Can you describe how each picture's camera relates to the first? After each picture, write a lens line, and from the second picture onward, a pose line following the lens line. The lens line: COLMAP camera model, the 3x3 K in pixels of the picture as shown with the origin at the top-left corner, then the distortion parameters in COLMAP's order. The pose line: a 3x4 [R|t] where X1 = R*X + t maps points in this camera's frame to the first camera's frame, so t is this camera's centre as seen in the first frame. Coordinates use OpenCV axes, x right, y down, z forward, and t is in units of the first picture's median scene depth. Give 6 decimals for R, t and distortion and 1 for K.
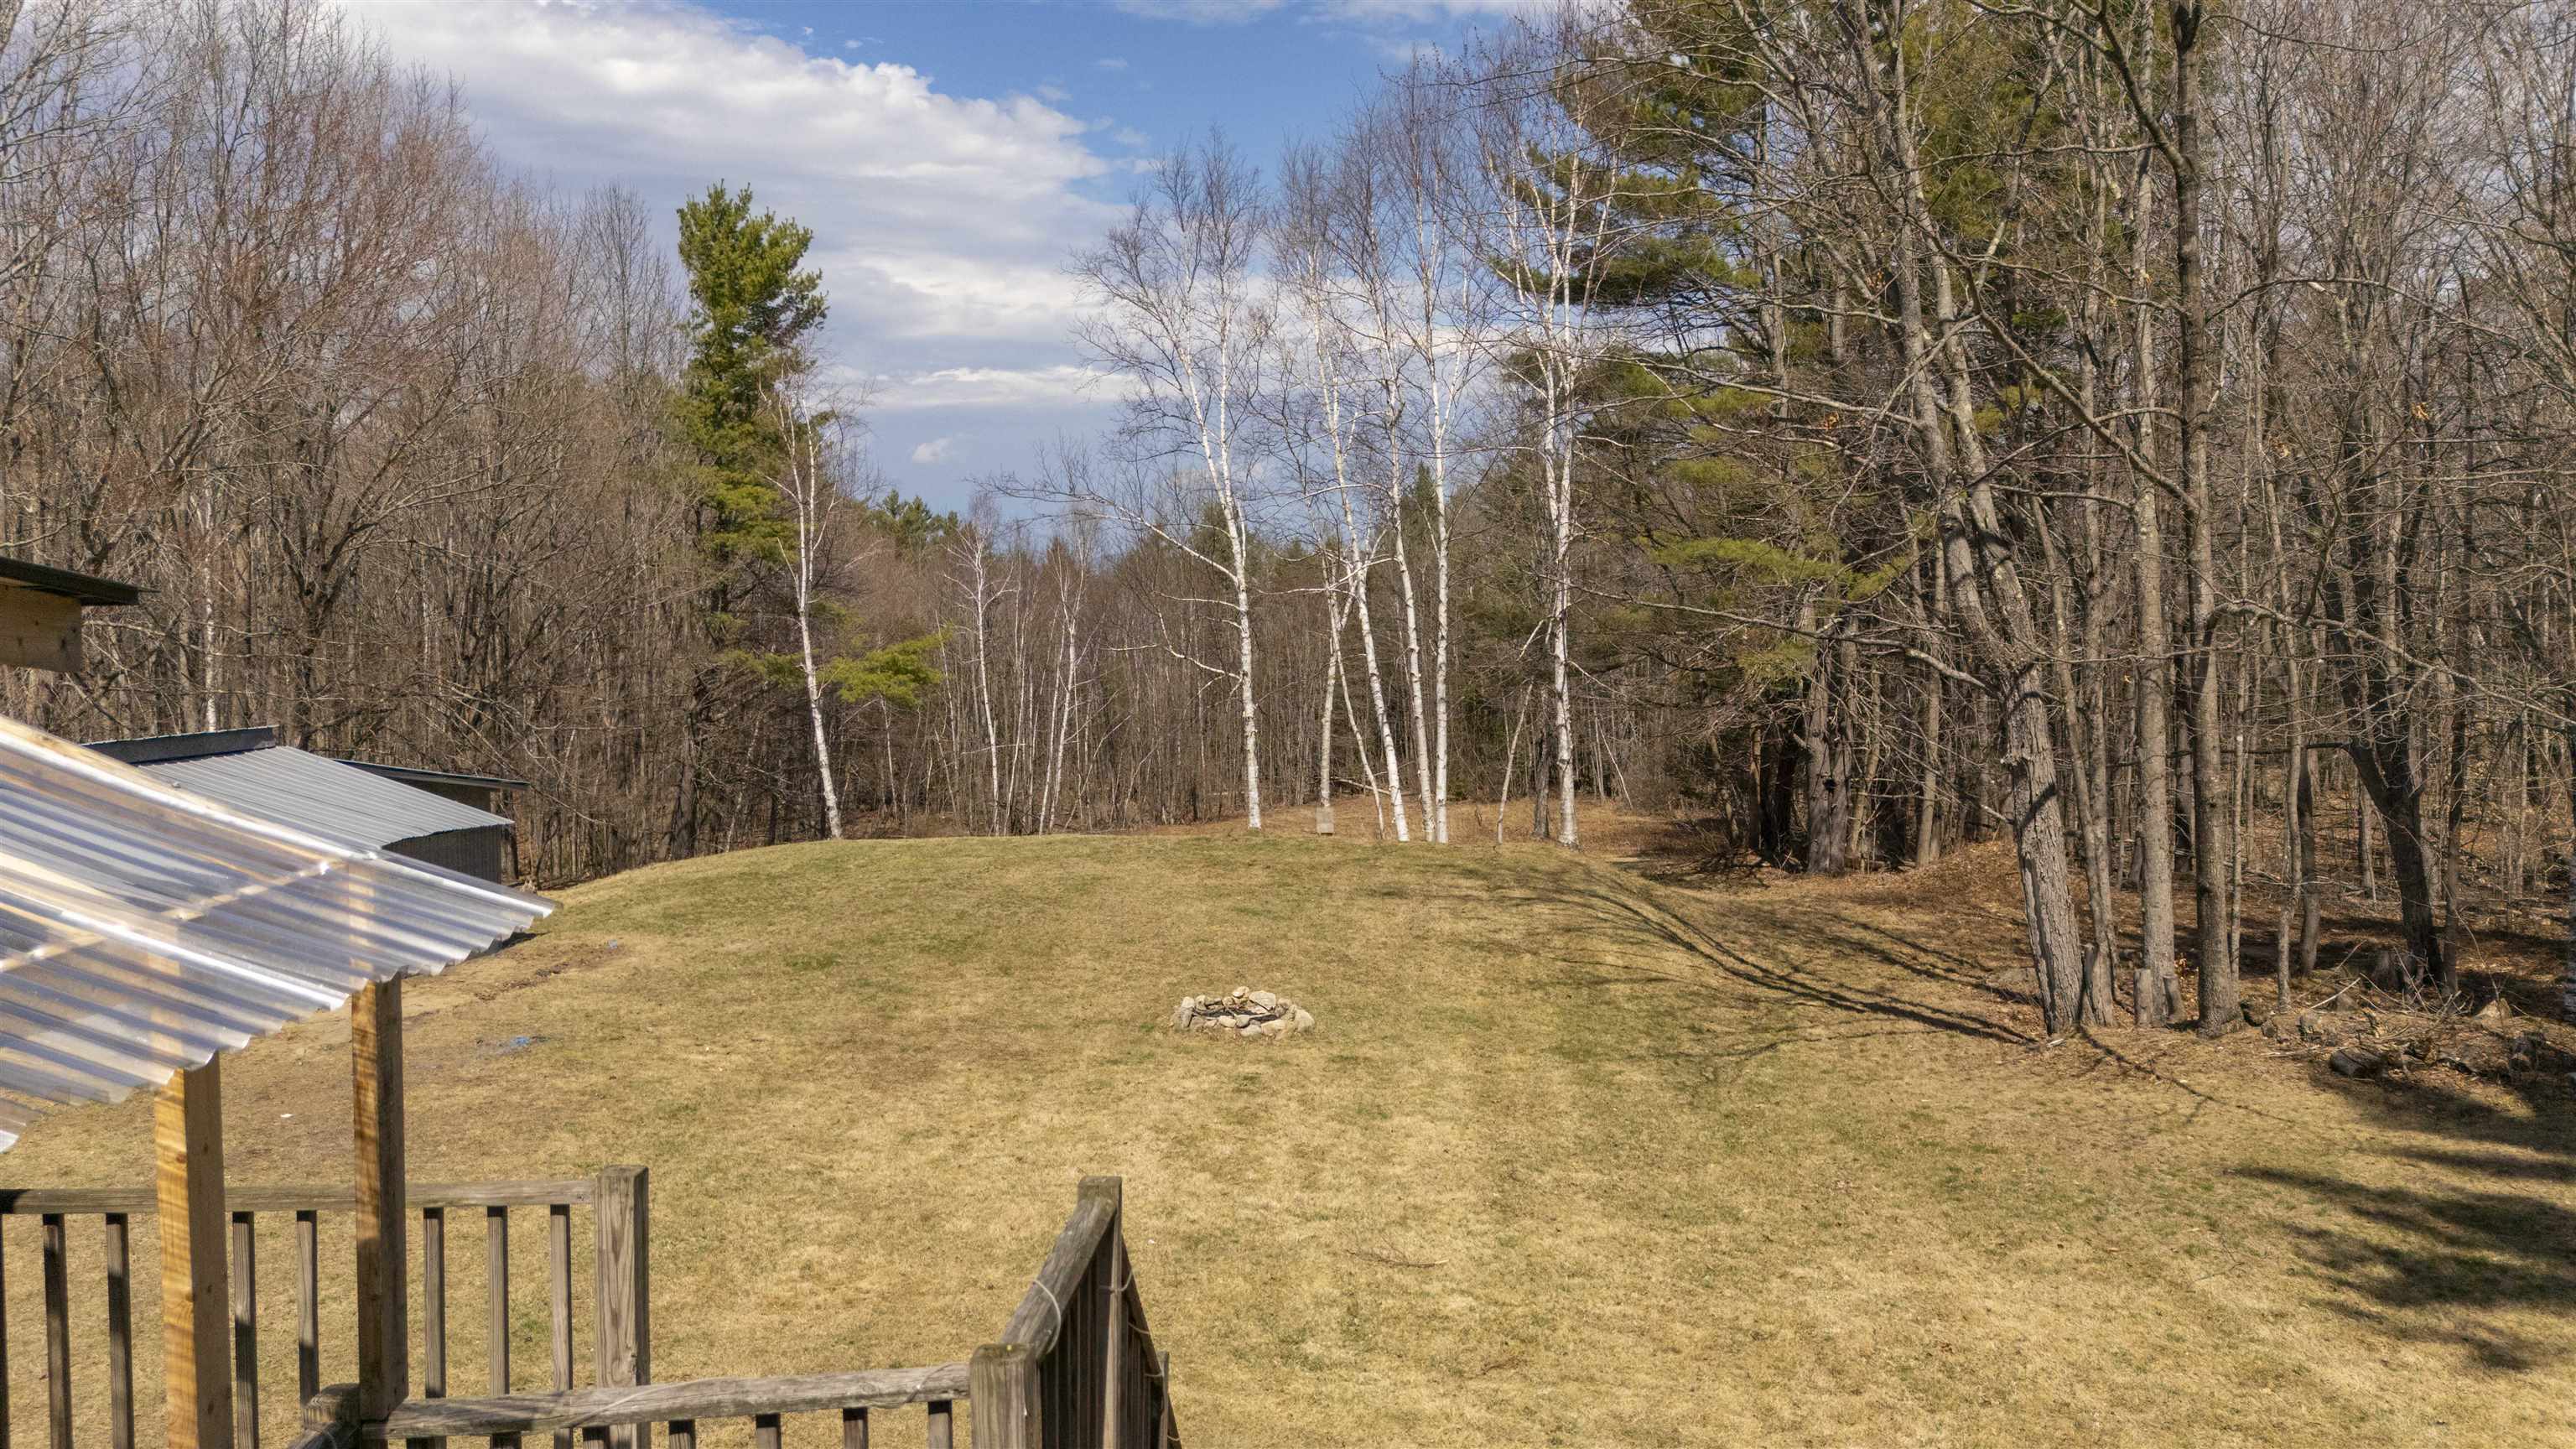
lens RADIAL K [[1892.7, 0, 1288.0], [0, 1892.7, 724.5], [0, 0, 1]] dist [0.093574, -0.094906]
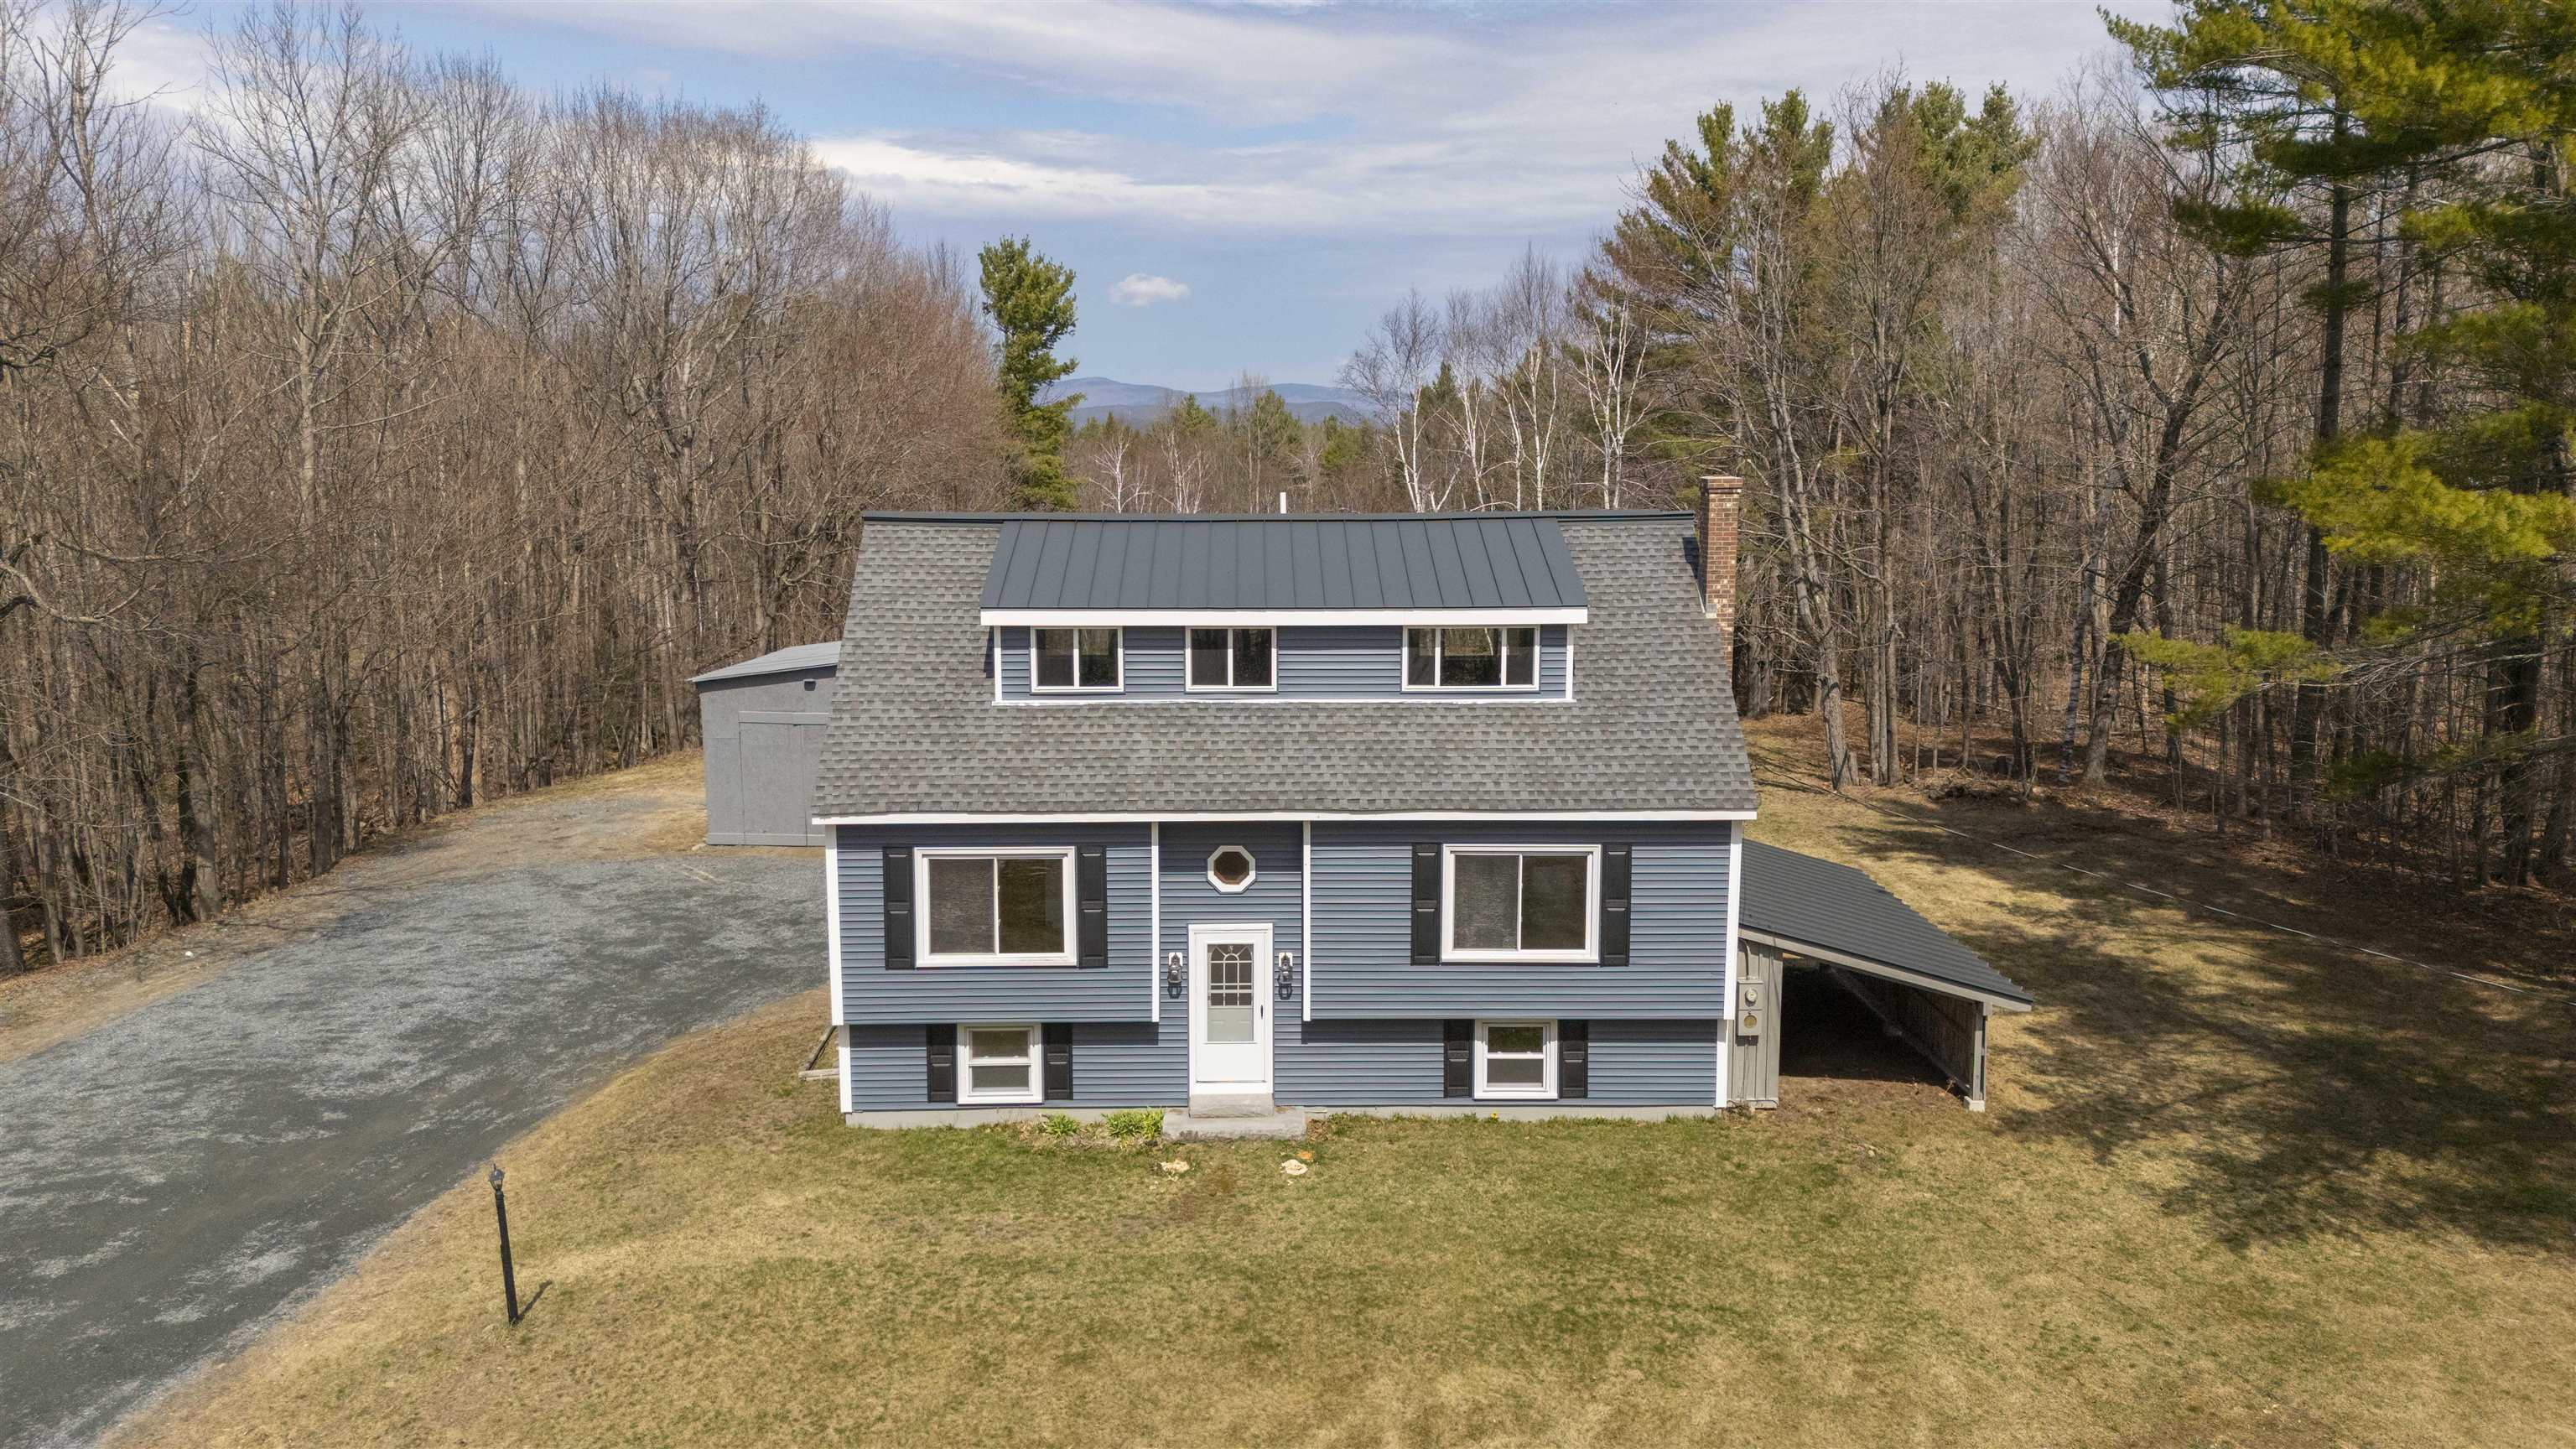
lens RADIAL K [[1892.7, 0, 1288.0], [0, 1892.7, 724.5], [0, 0, 1]] dist [0.093574, -0.094906]
pose [[0.999869, -0.003324, 0.015815, -0.226798], [0.001852, 0.995736, 0.092231, -0.099982], [-0.016054, -0.092189, 0.995612, -0.945871]]
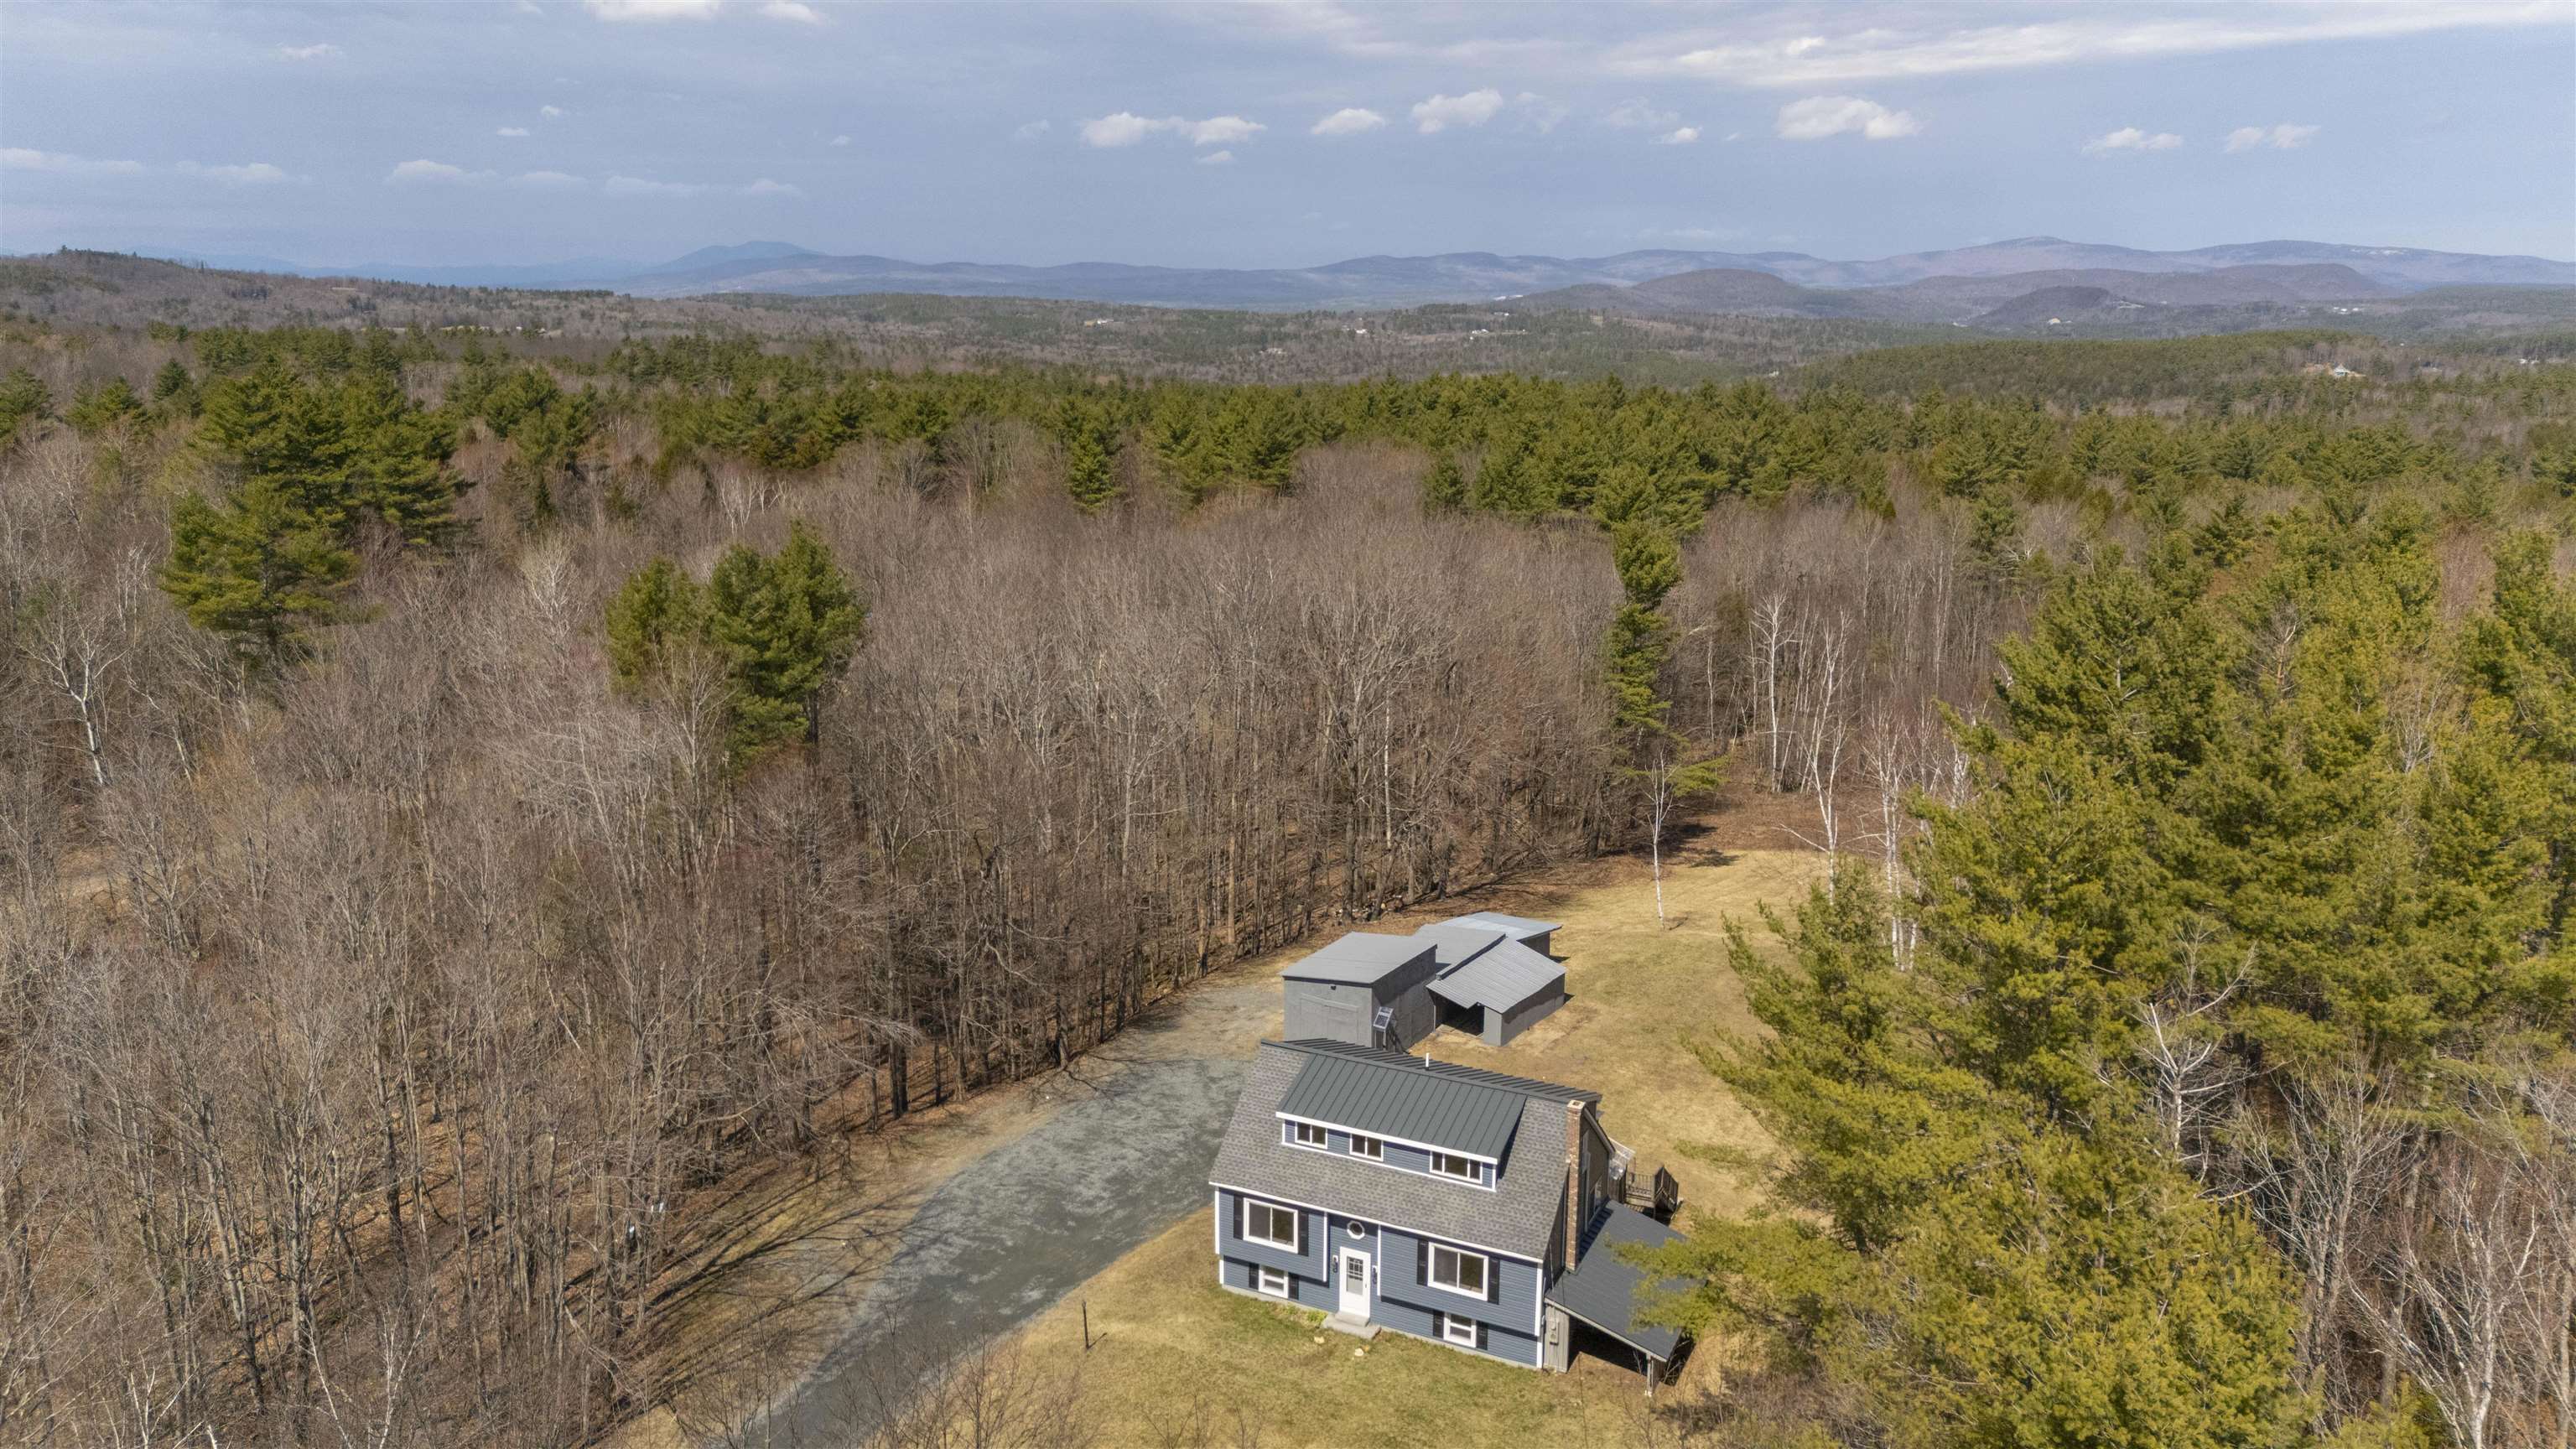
lens RADIAL K [[1892.7, 0, 1288.0], [0, 1892.7, 724.5], [0, 0, 1]] dist [0.093574, -0.094906]
pose [[0.900818, 0.105937, -0.421076, 0.449873], [-0.036665, 0.984875, 0.169342, -0.793954], [0.432646, -0.137108, 0.891077, -1.873189]]
